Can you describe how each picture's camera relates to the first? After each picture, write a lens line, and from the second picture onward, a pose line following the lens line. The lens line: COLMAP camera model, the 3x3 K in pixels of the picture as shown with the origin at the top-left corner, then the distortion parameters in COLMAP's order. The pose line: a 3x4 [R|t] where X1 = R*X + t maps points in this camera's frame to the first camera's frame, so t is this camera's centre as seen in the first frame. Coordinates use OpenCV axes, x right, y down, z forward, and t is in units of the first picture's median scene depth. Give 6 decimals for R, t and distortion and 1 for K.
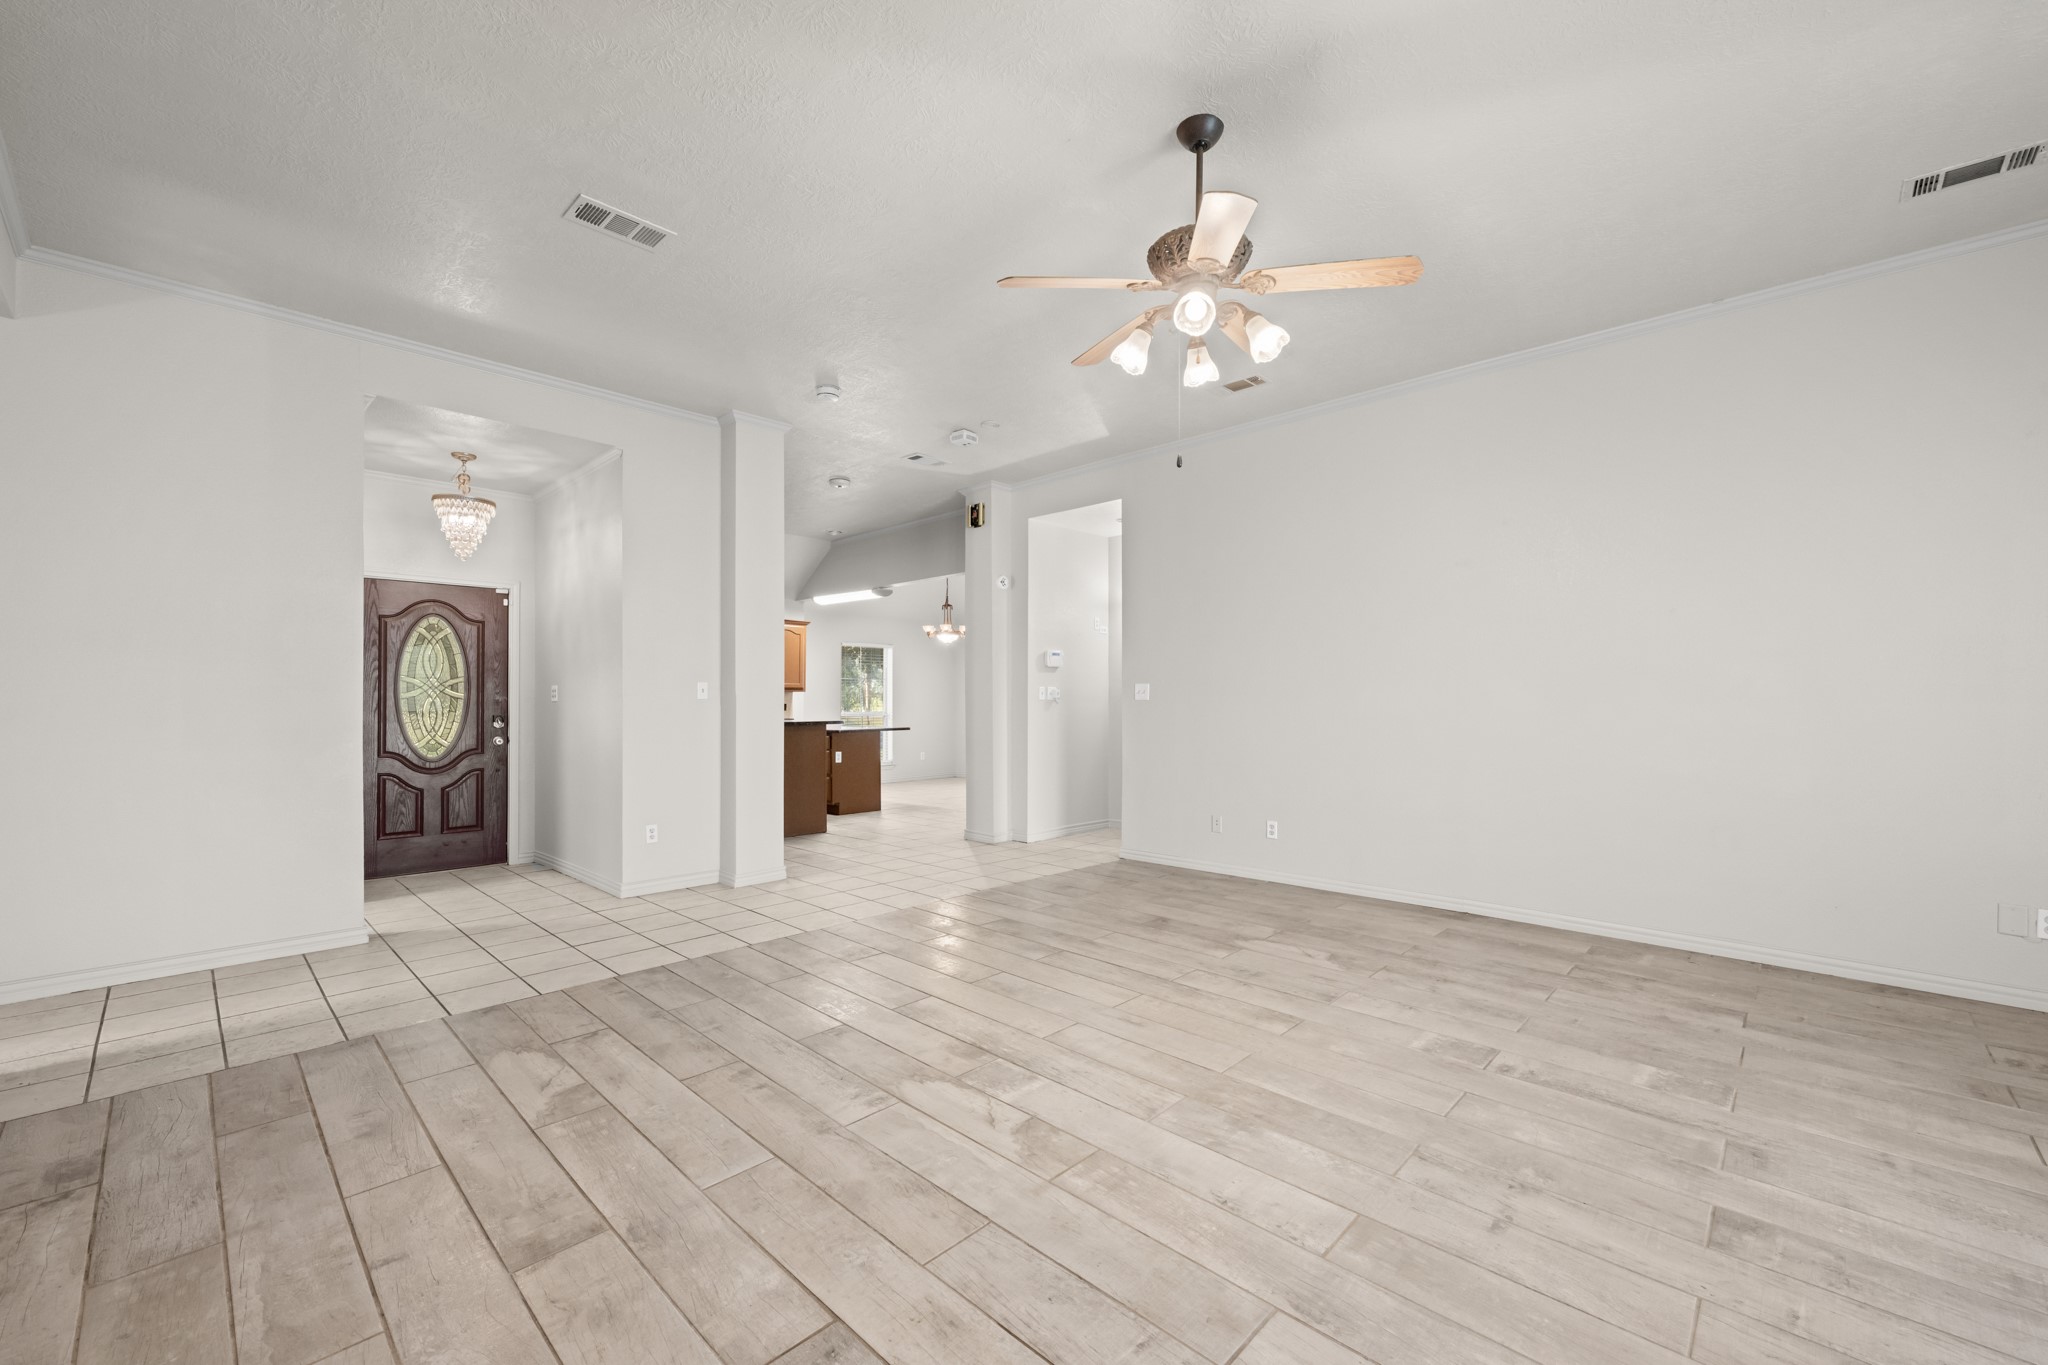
lens RADIAL K [[815.0, 0, 1036.1], [0, 815.0, 690.4], [0, 0, 1]] dist [-0.003897, 0.000015]
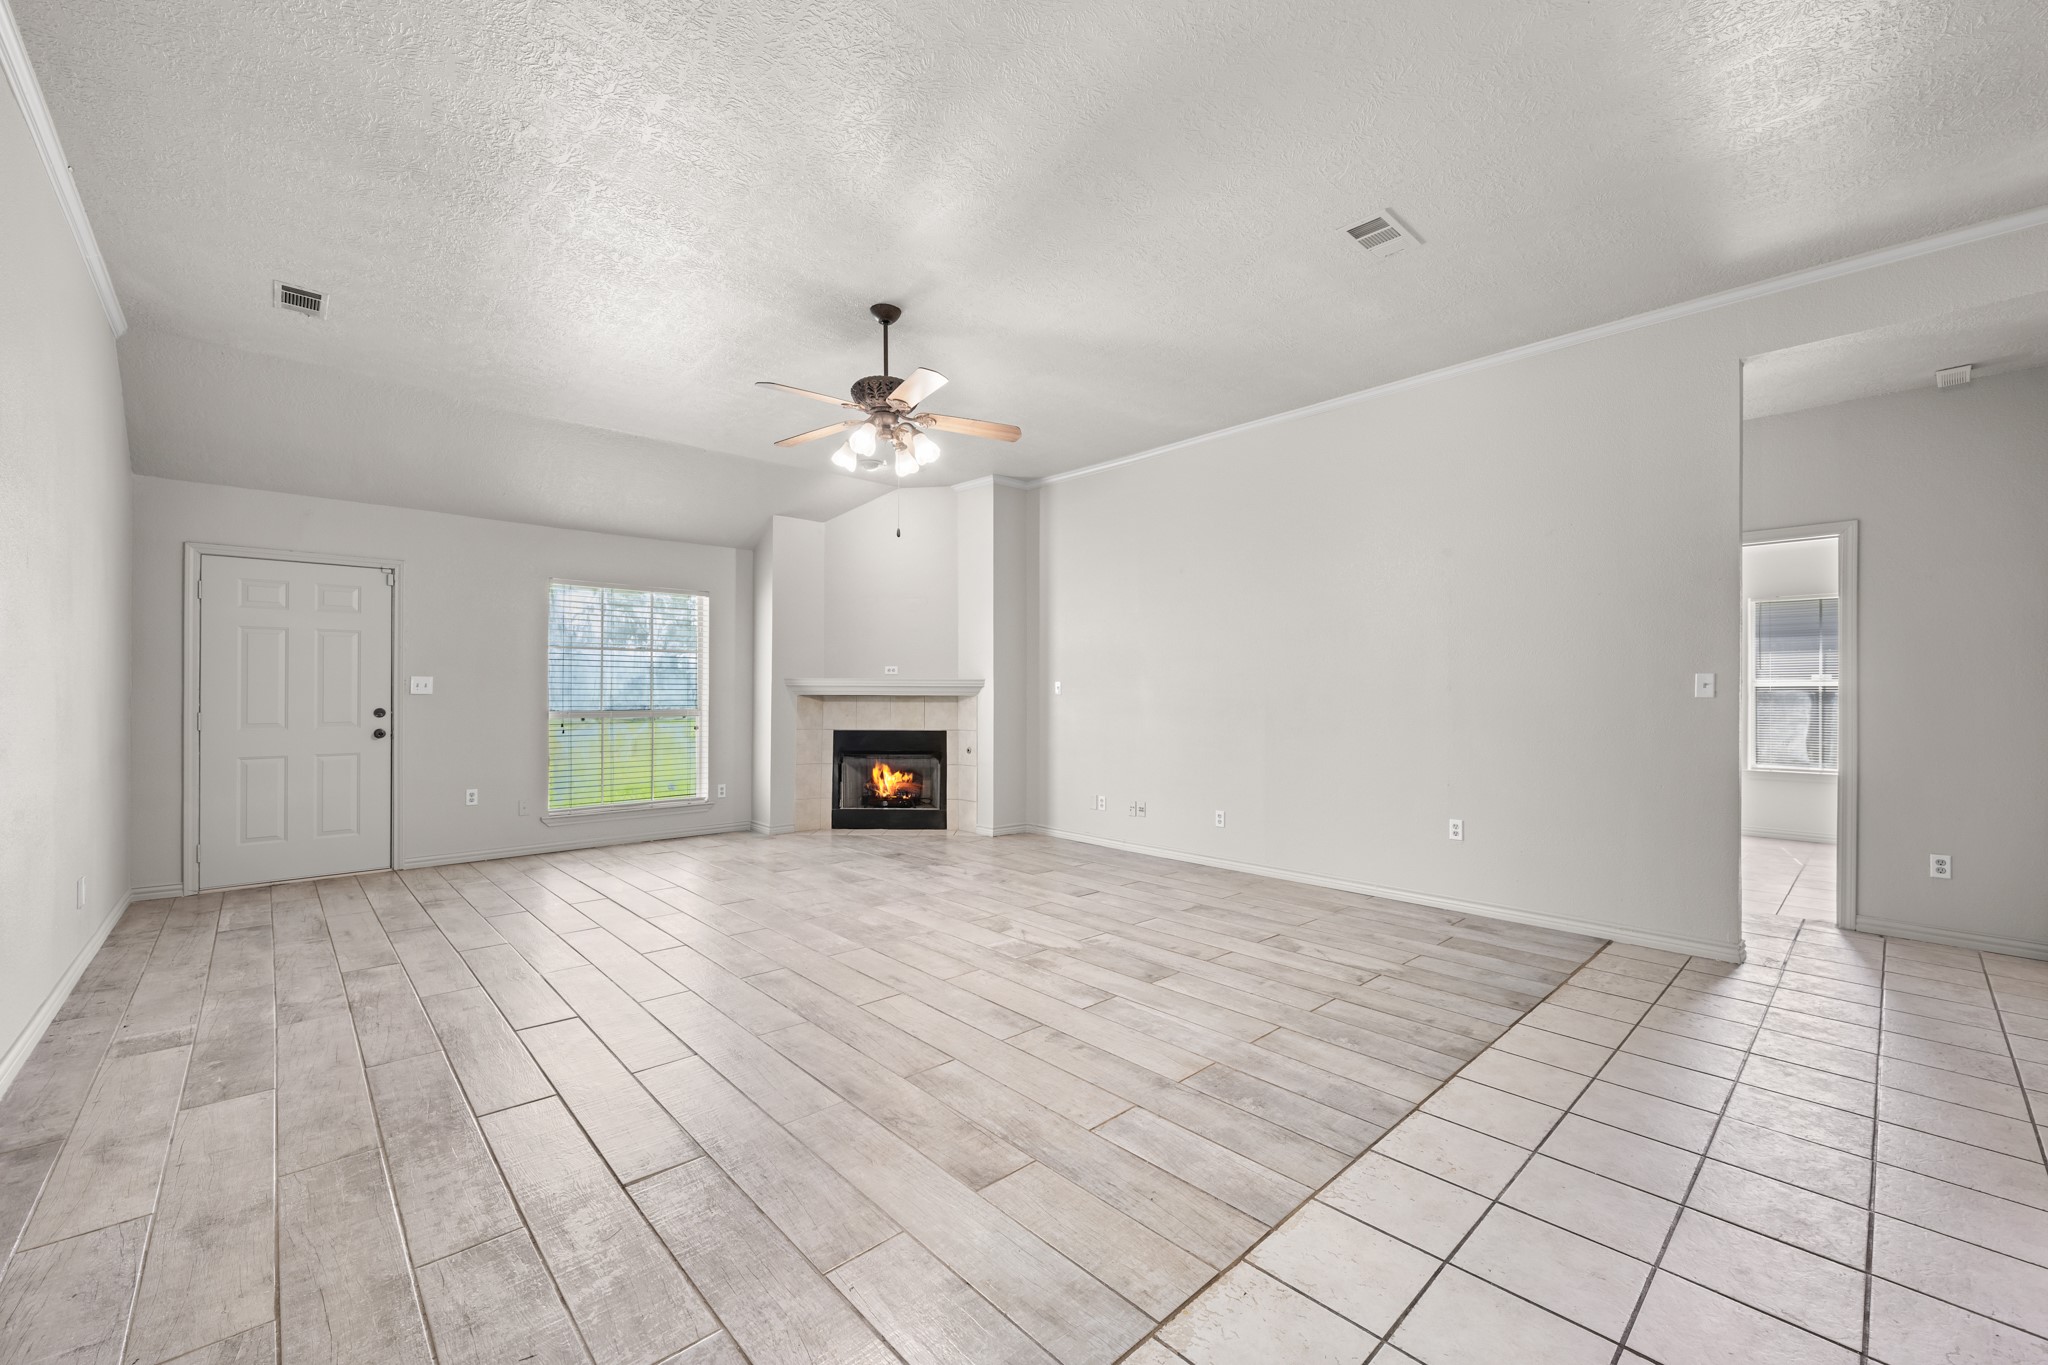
lens RADIAL K [[815.0, 0, 1017.8], [0, 815.0, 690.9], [0, 0, 1]] dist [-0.003897, 0.000015]
pose [[-0.996928, -0.003494, 0.078244, -0.119978], [-0.004326, 0.999936, -0.010466, 0.017015], [-0.078202, -0.010772, -0.996879, 1.852728]]
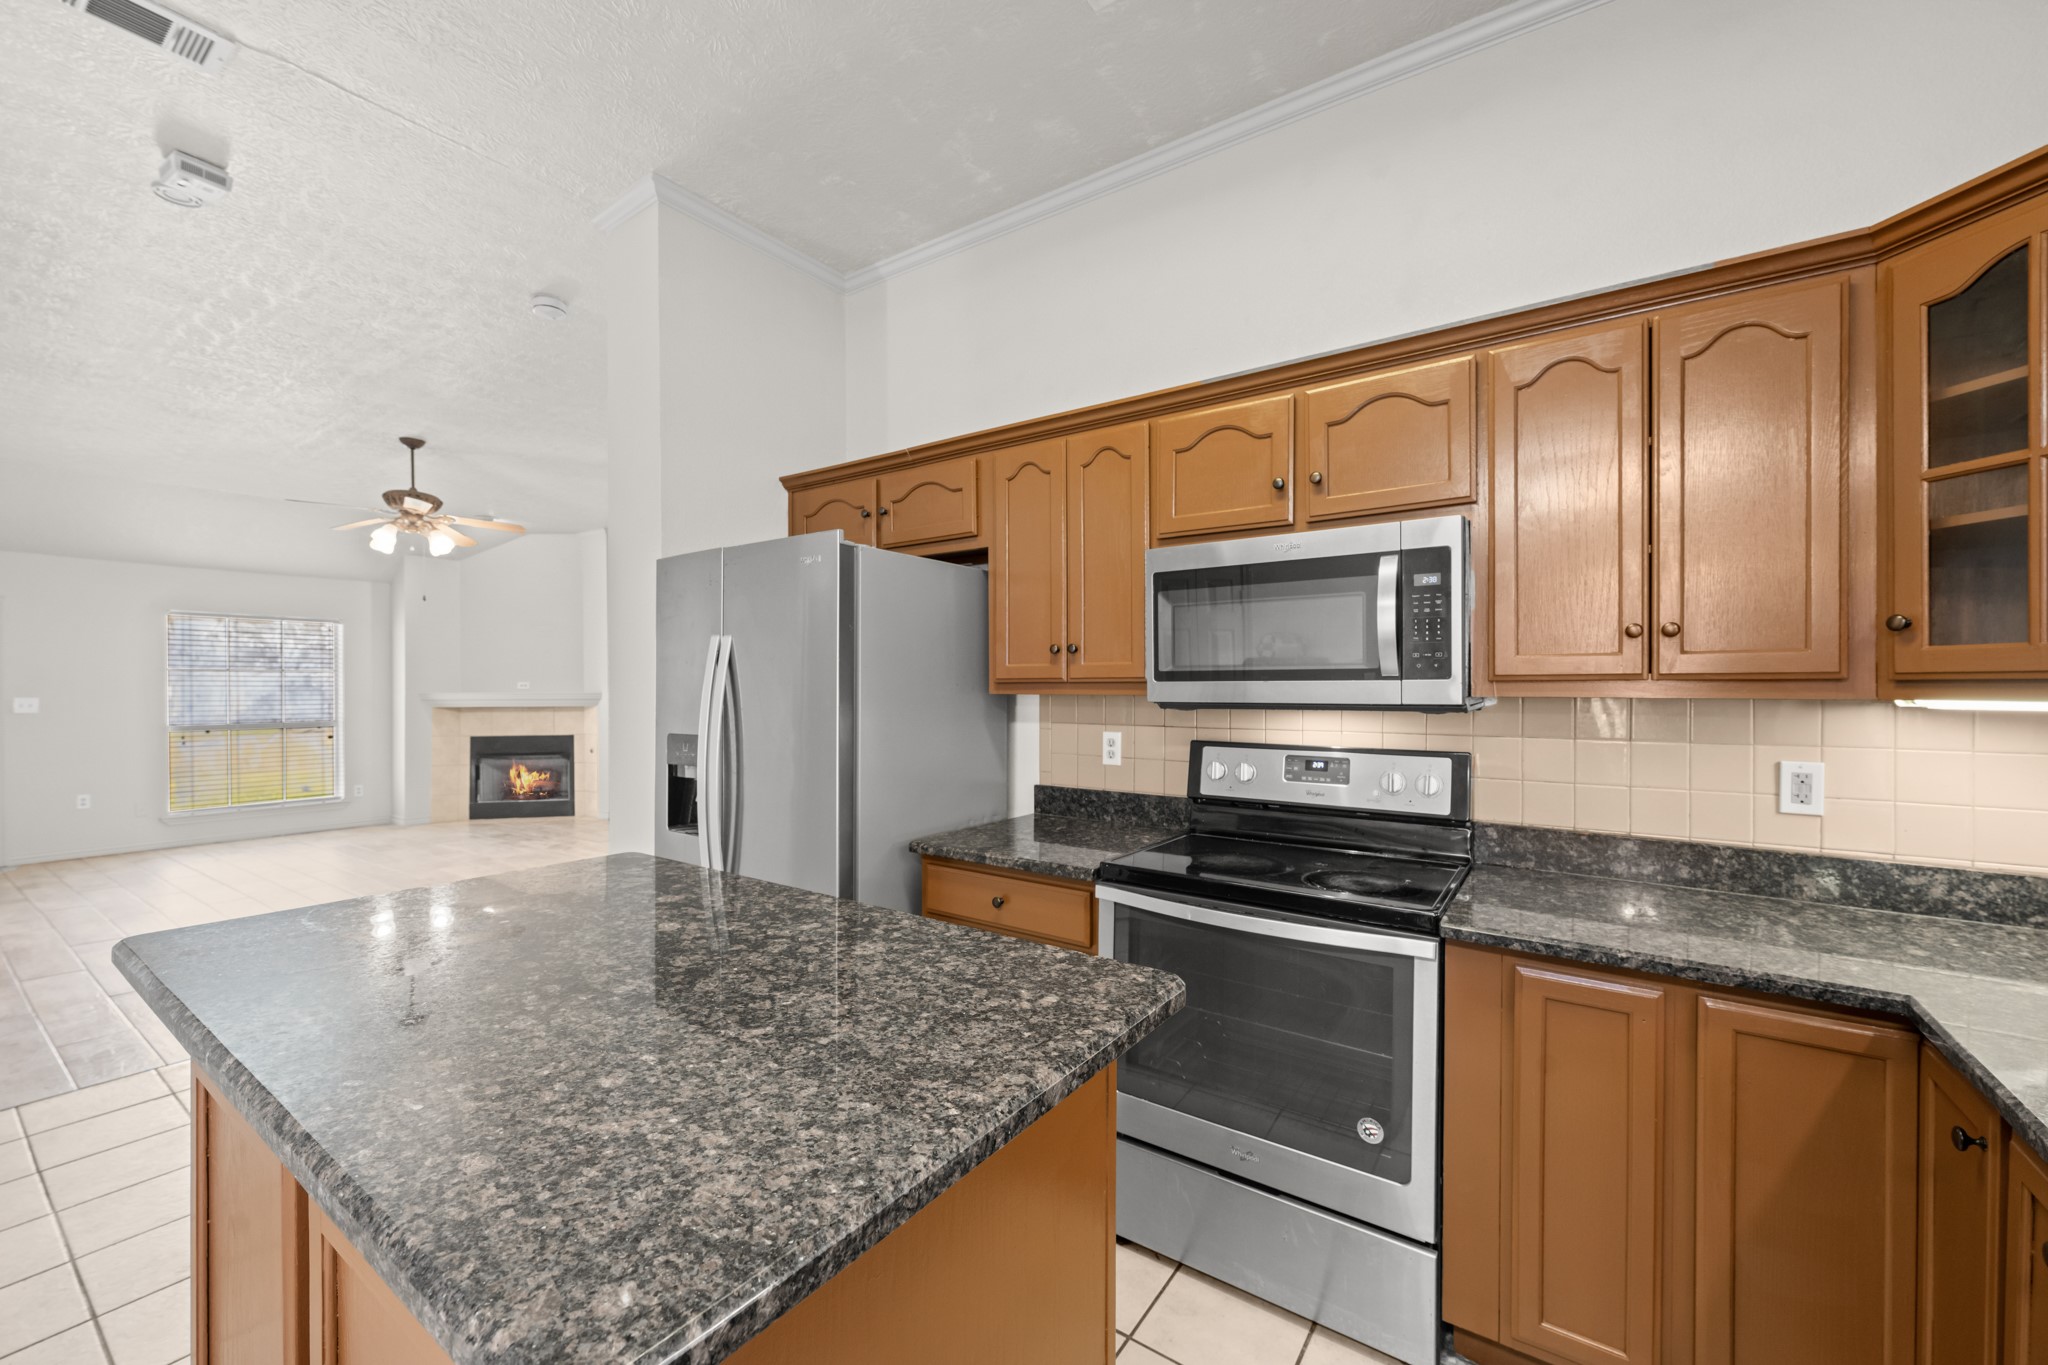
lens RADIAL K [[815.0, 0, 1032.5], [0, 815.0, 689.1], [0, 0, 1]] dist [-0.003897, 0.000015]
pose [[-0.989856, 0.004203, -0.142010, -0.764557], [0.005771, 0.999927, -0.010635, -0.007811], [0.141955, -0.011346, -0.989808, 2.439431]]
